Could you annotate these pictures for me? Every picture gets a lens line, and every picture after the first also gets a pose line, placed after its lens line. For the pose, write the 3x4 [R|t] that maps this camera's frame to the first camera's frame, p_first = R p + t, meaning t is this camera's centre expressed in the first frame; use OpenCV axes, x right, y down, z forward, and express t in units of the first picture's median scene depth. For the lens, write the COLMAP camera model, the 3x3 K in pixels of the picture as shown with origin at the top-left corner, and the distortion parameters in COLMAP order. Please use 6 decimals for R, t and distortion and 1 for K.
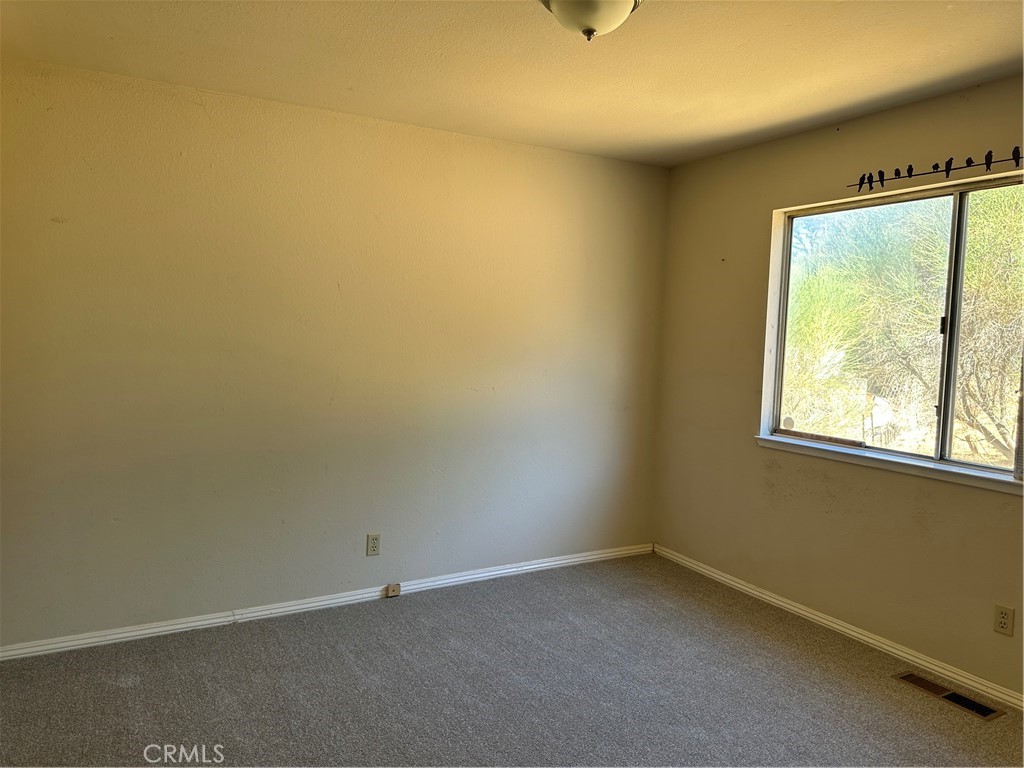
lens RADIAL K [[713.7, 0, 533.8], [0, 713.7, 385.4], [0, 0, 1]] dist [0.077471, -0.126678]
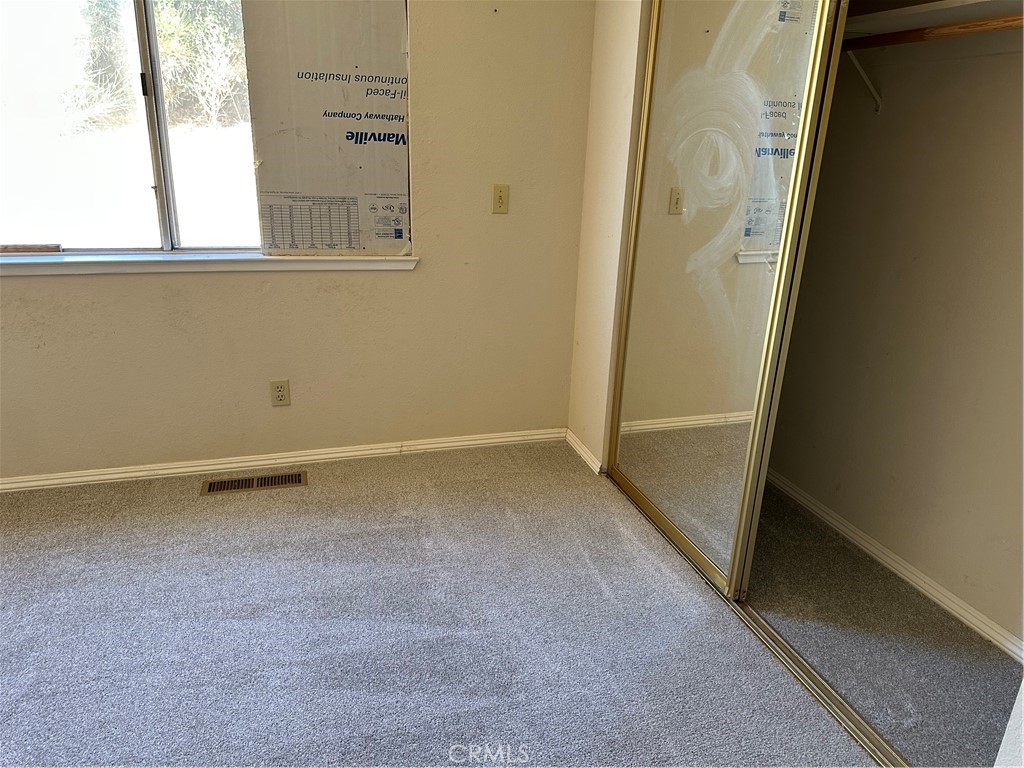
lens RADIAL K [[714.9, 0, 512.0], [0, 714.9, 384.0], [0, 0, 1]] dist [0.152503, -0.245261]
pose [[0.213637, -0.339492, 0.916026, -0.215453], [0.038739, 0.939881, 0.339298, -0.028347], [-0.976145, -0.037000, 0.213945, 0.405813]]
